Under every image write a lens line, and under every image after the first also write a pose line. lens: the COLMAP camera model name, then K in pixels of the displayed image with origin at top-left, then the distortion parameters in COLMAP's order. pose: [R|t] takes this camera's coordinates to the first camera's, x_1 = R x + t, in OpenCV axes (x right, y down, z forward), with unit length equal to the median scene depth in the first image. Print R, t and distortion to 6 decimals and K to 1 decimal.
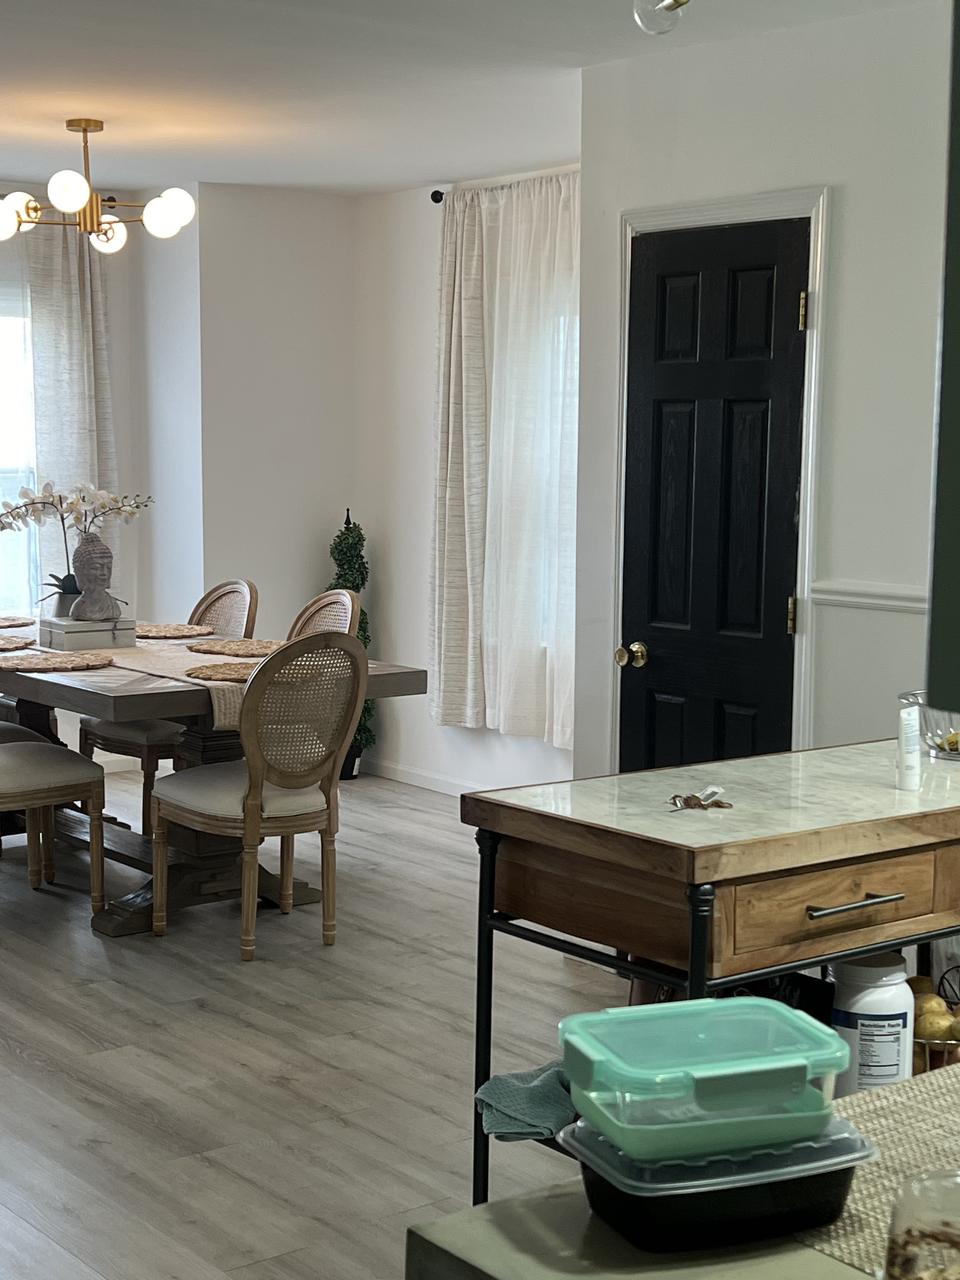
lens RADIAL K [[1925.6, 0, 480.0], [0, 1925.6, 640.0], [0, 0, 1]] dist [0.029152, 0.028904]
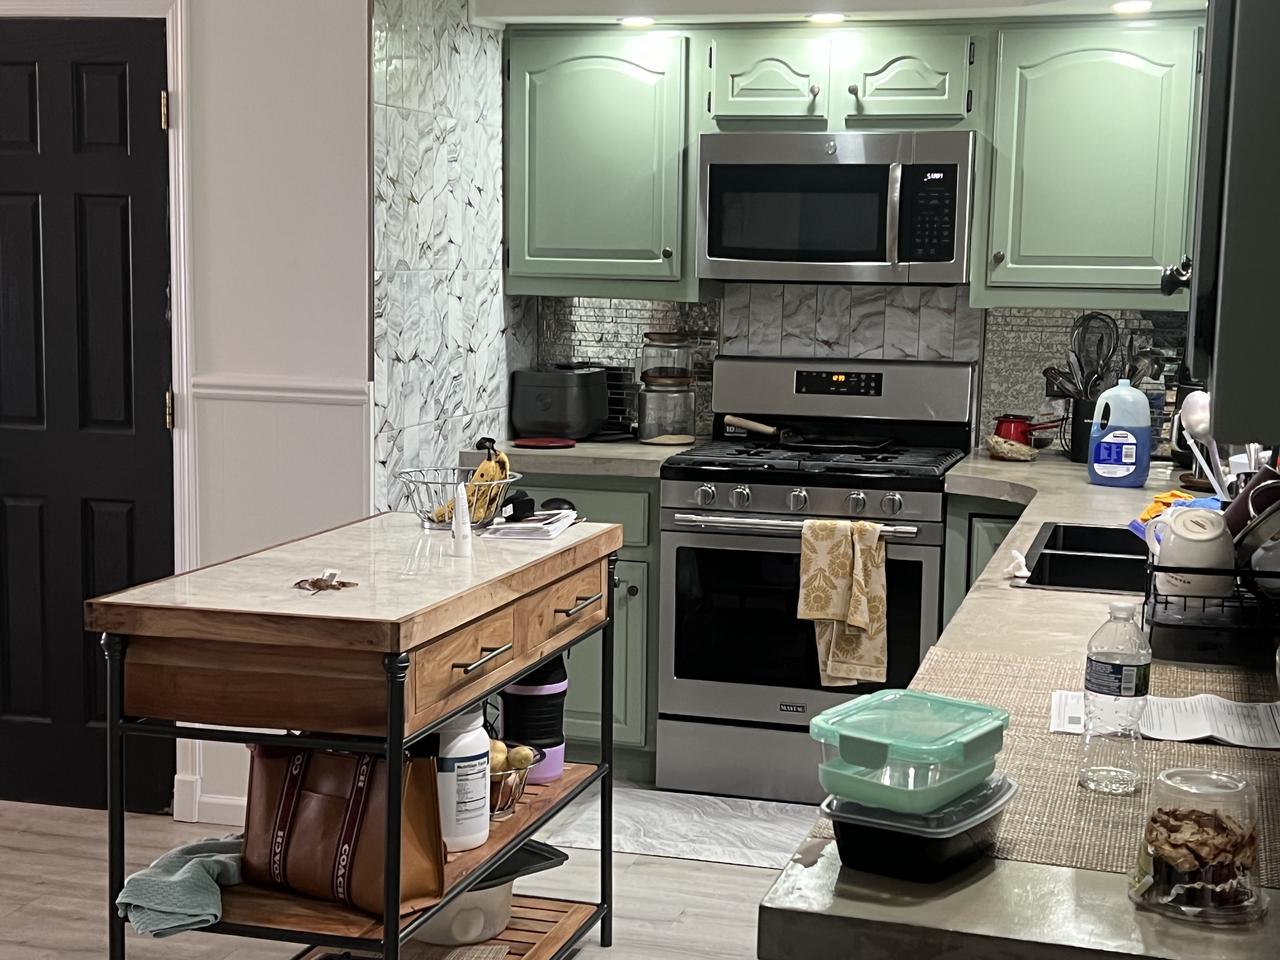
lens RADIAL K [[1936.7, 0, 640.0], [0, 1936.7, 480.0], [0, 0, 1]] dist [0.150588, -0.036105]
pose [[0.818388, -0.068803, 0.570532, -0.350547], [0.054335, 0.997624, 0.042369, -0.009633], [-0.572091, -0.003674, 0.820182, 0.011103]]
